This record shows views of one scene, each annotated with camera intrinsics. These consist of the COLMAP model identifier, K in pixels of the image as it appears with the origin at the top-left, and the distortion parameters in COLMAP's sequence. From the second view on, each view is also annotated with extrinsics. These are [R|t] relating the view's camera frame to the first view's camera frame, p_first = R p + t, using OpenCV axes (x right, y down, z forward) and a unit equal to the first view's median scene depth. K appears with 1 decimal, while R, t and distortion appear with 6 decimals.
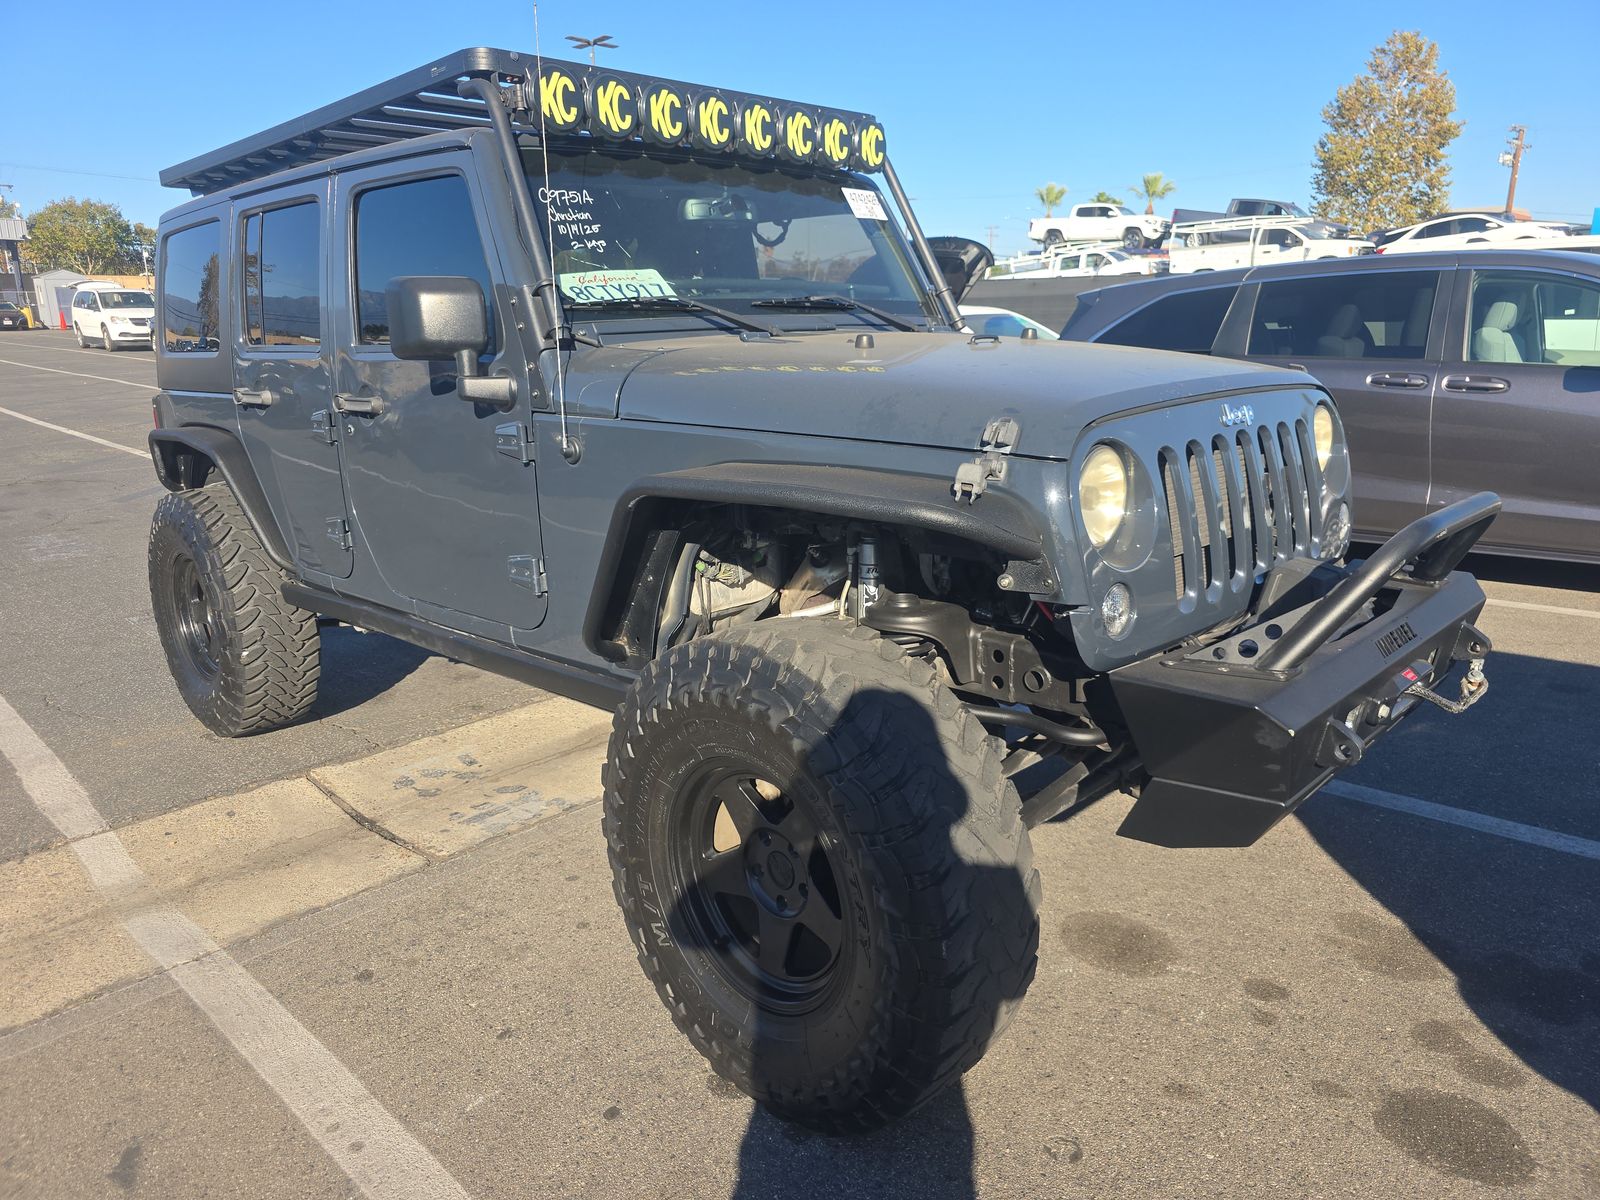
lens RADIAL K [[1103.2, 0, 800.0], [0, 1103.2, 600.0], [0, 0, 1]] dist [-0.007068, 0.000869]
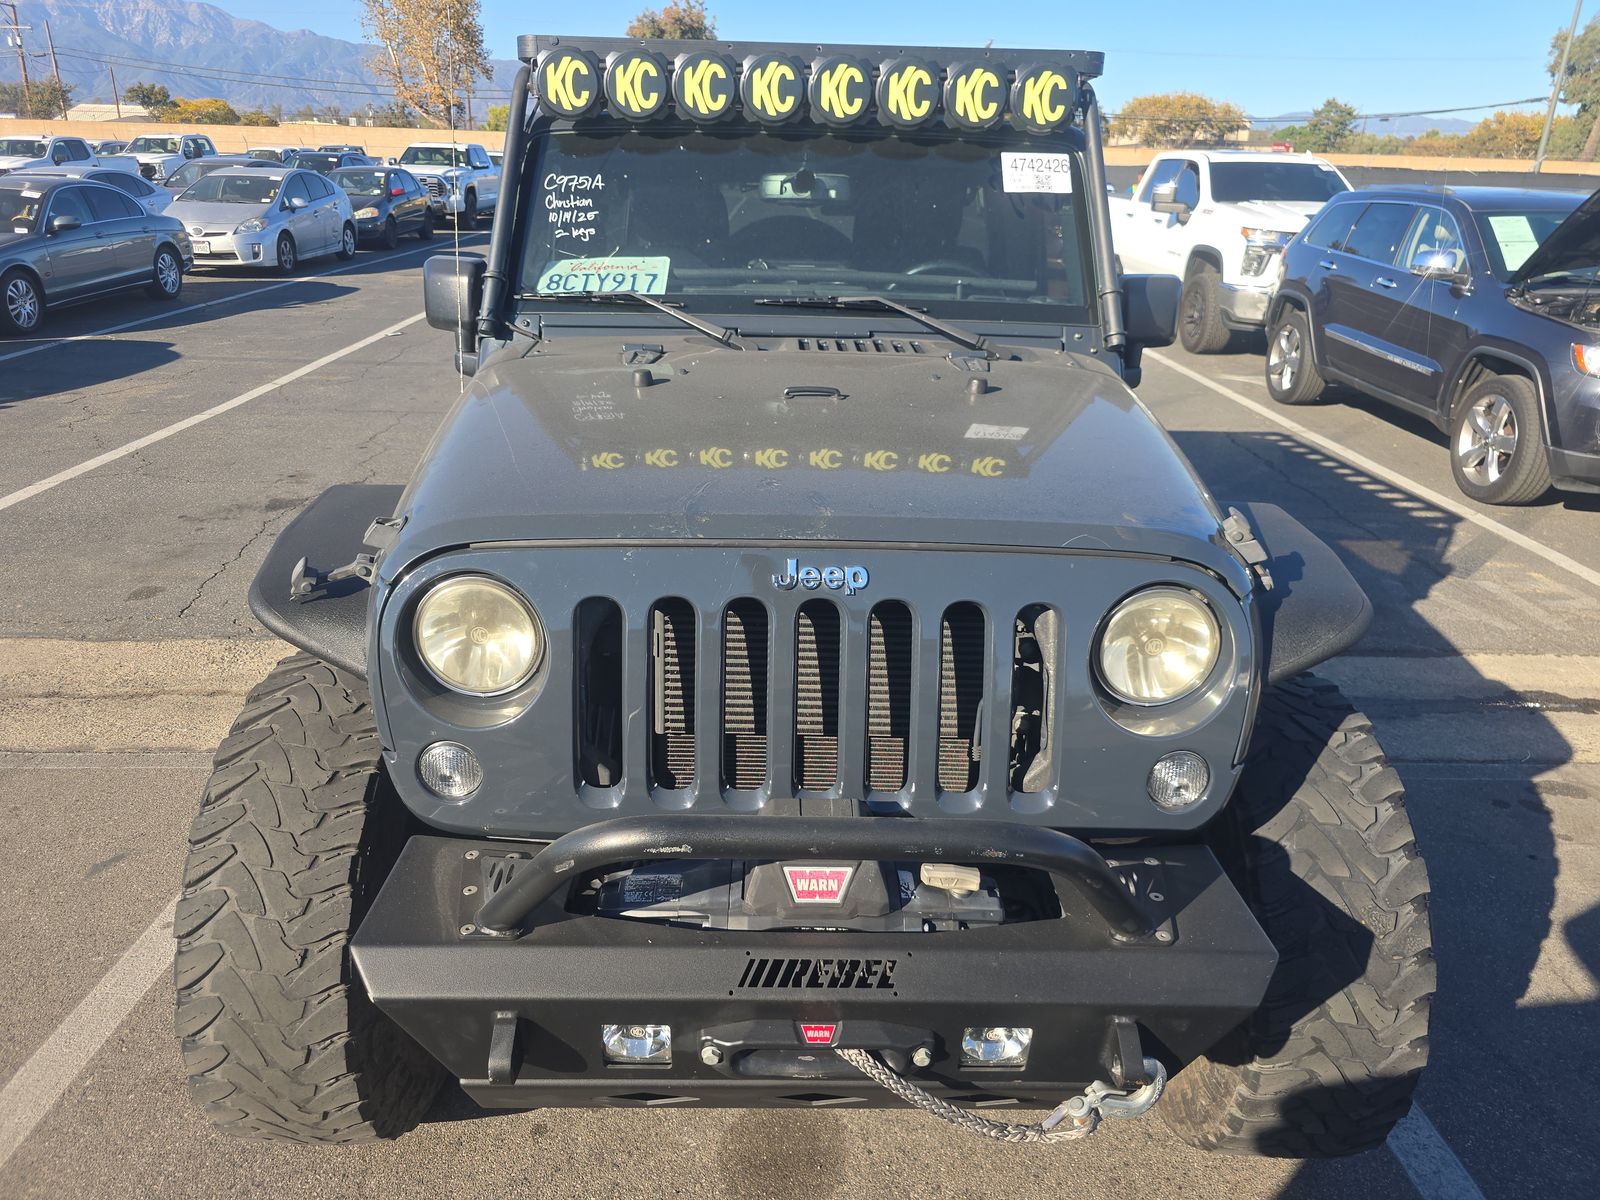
lens RADIAL K [[1103.2, 0, 800.0], [0, 1103.2, 600.0], [0, 0, 1]] dist [-0.007068, 0.000869]
pose [[0.715156, 0.179266, -0.675586, 0.641468], [-0.202624, 0.978218, 0.045077, -0.093995], [0.668951, 0.104653, 0.735902, 0.458711]]
